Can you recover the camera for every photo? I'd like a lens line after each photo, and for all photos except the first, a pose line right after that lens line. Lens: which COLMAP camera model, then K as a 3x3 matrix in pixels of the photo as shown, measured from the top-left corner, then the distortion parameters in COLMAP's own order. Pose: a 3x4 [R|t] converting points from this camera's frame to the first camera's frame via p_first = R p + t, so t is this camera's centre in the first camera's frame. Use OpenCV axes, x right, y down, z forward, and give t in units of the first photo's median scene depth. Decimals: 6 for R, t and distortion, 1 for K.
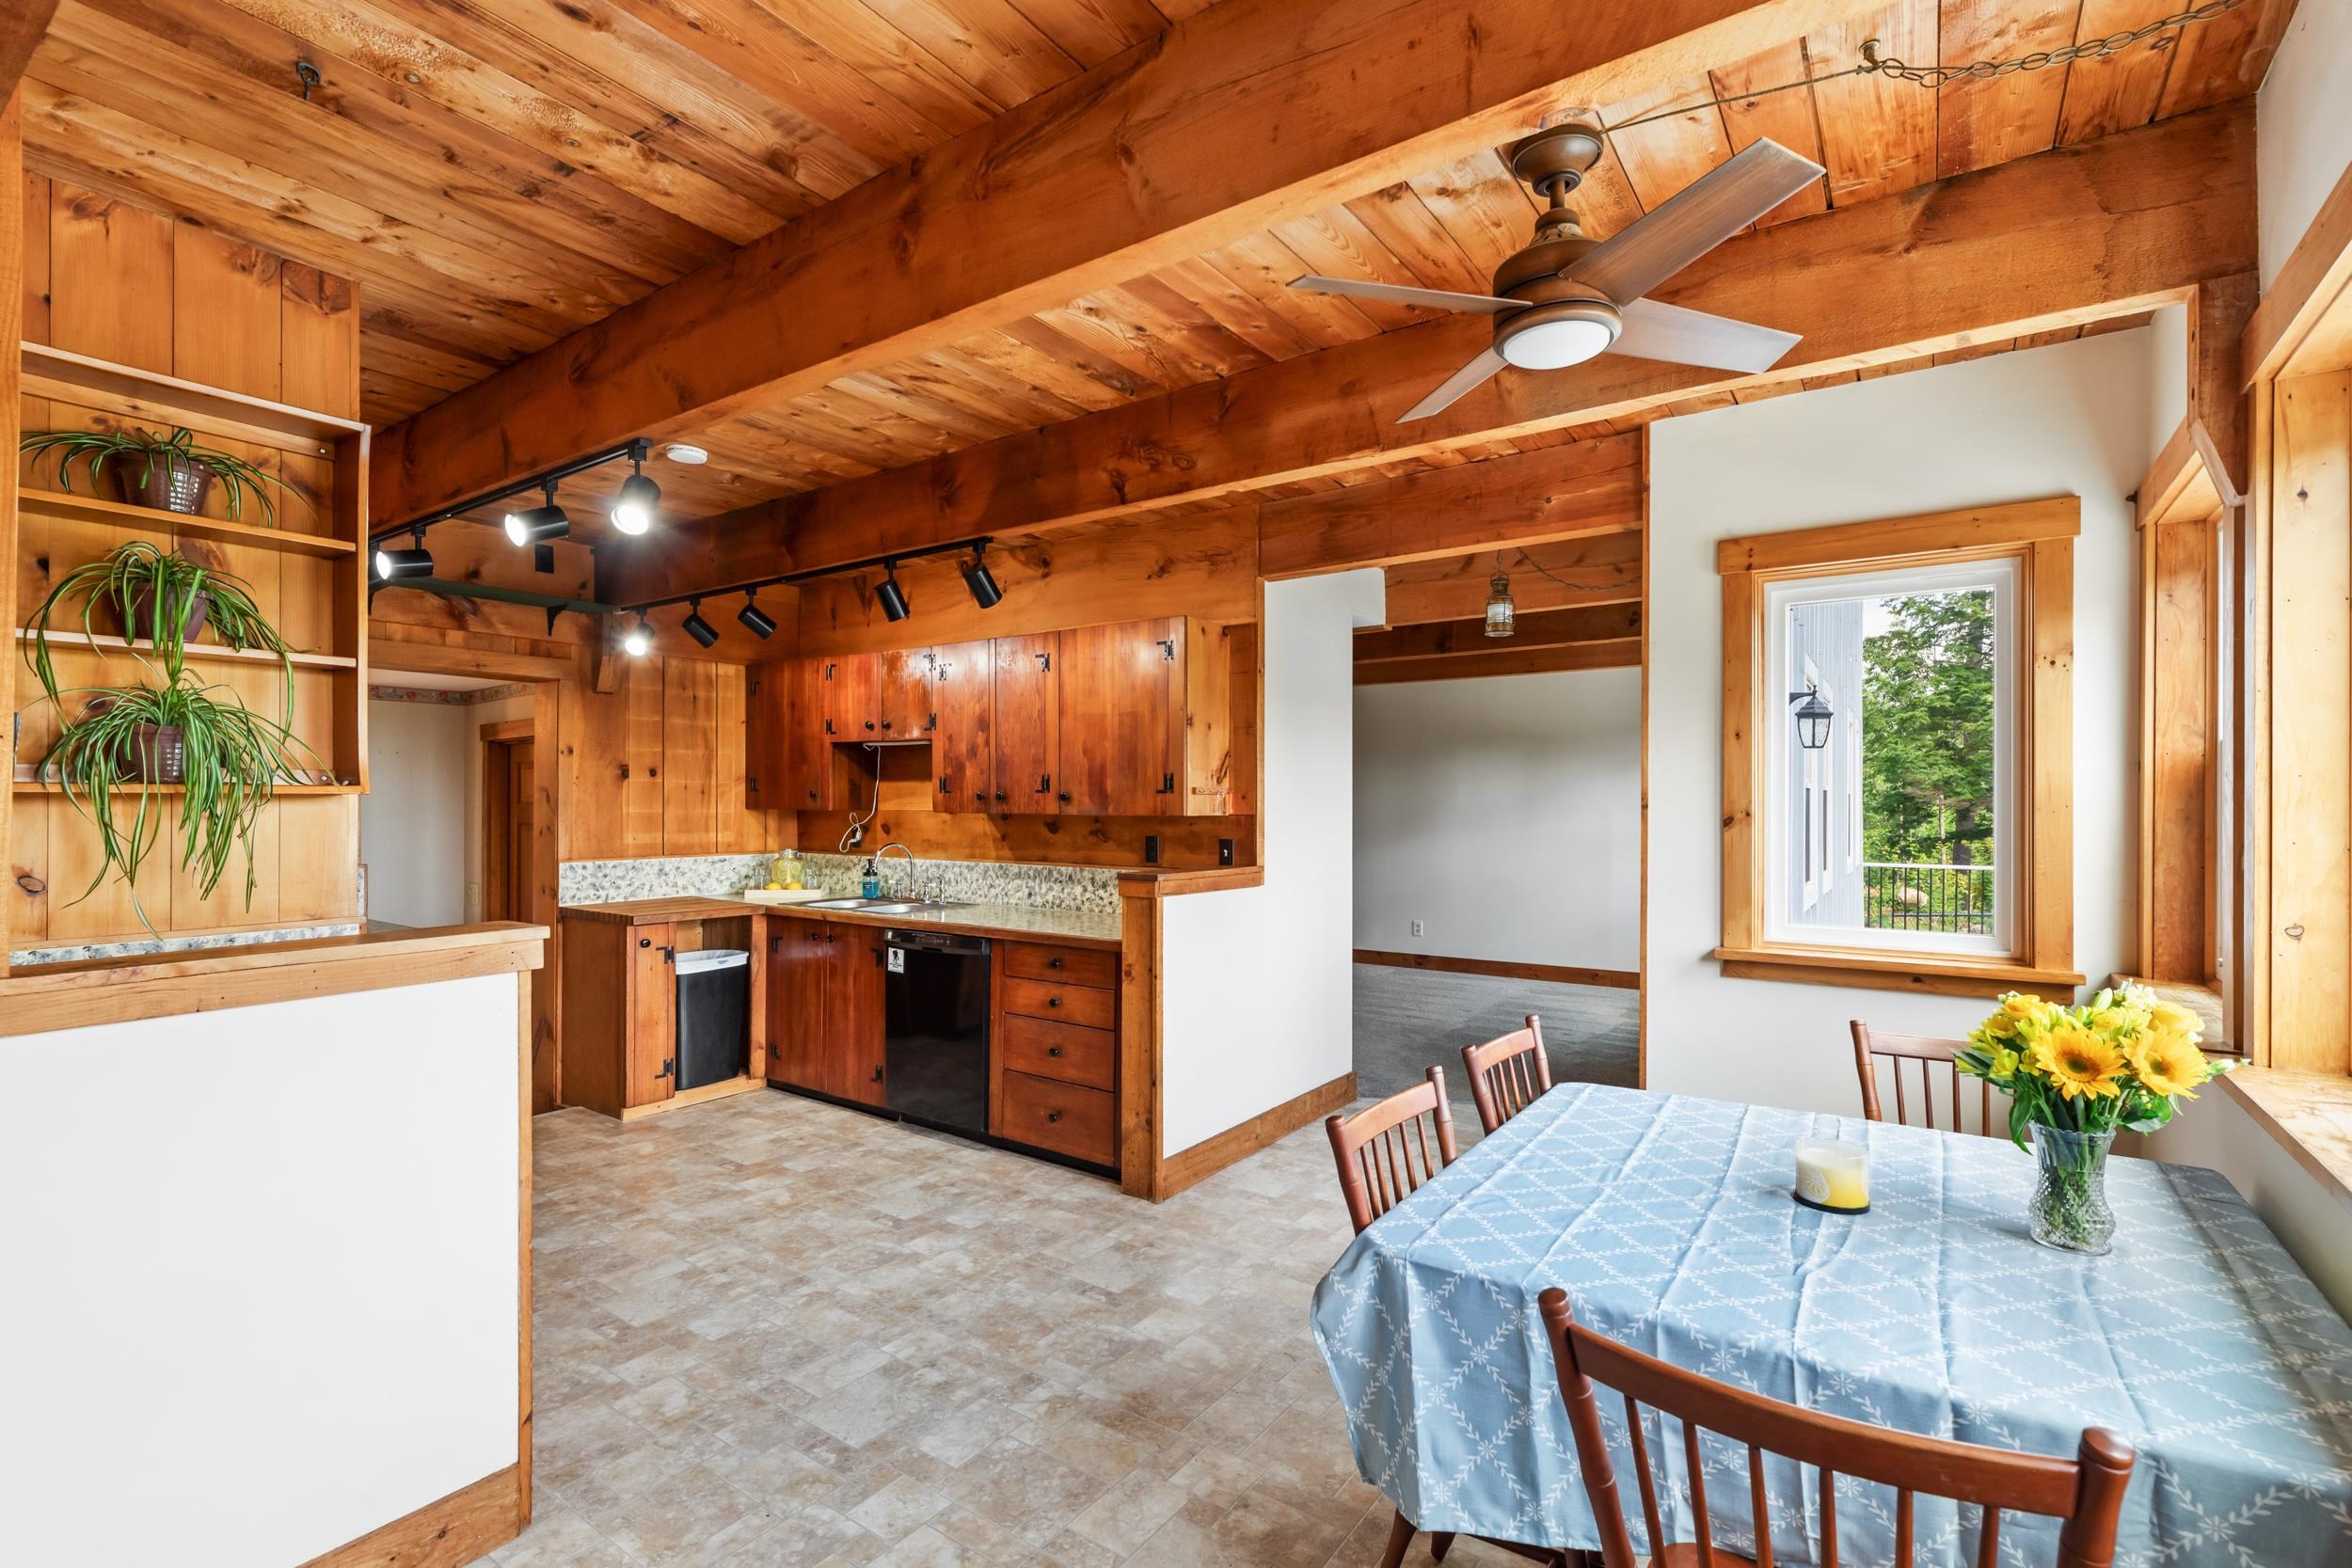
lens RADIAL K [[1054.6, 0, 1178.5], [0, 1054.6, 796.7], [0, 0, 1]] dist [0.002141, 0.000317]
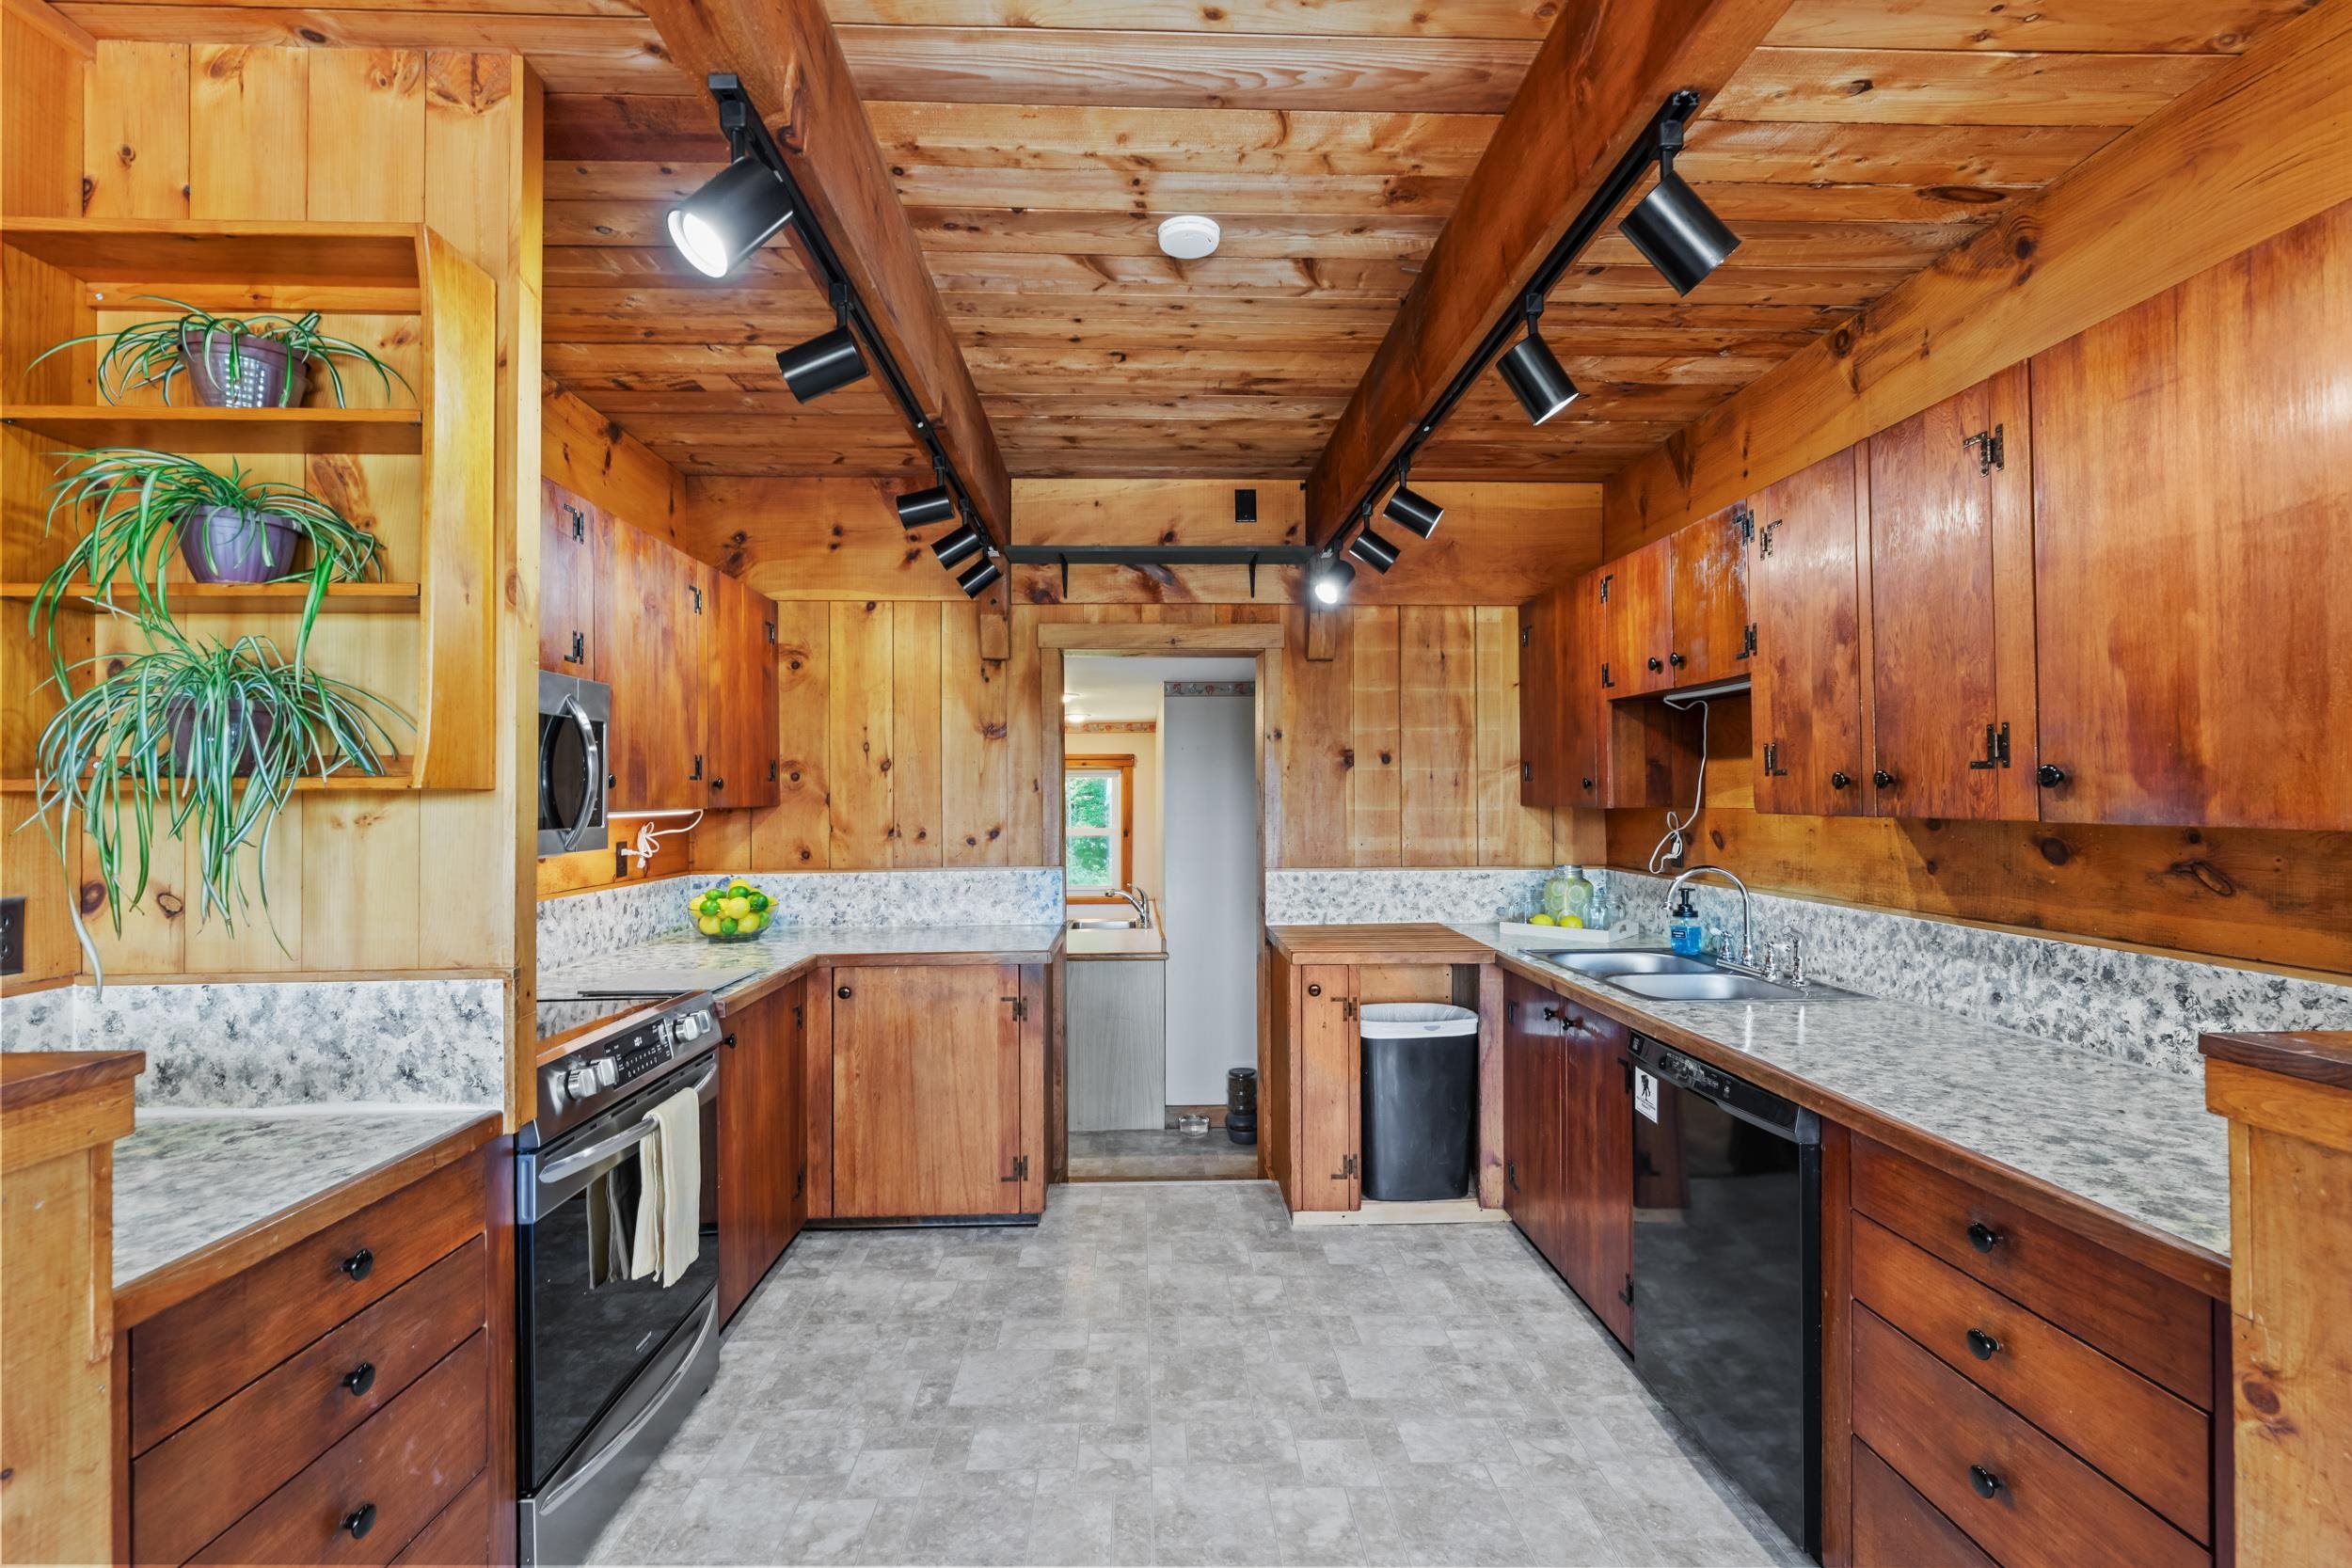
lens RADIAL K [[1031.6, 0, 1125.0], [0, 1031.6, 786.4], [0, 0, 1]] dist [0.001394, -0.000799]
pose [[0.585986, -0.014850, -0.810185, -0.000339], [0.011365, 0.999884, -0.010107, 0.003039], [0.810241, -0.003285, 0.586087, 0.434282]]
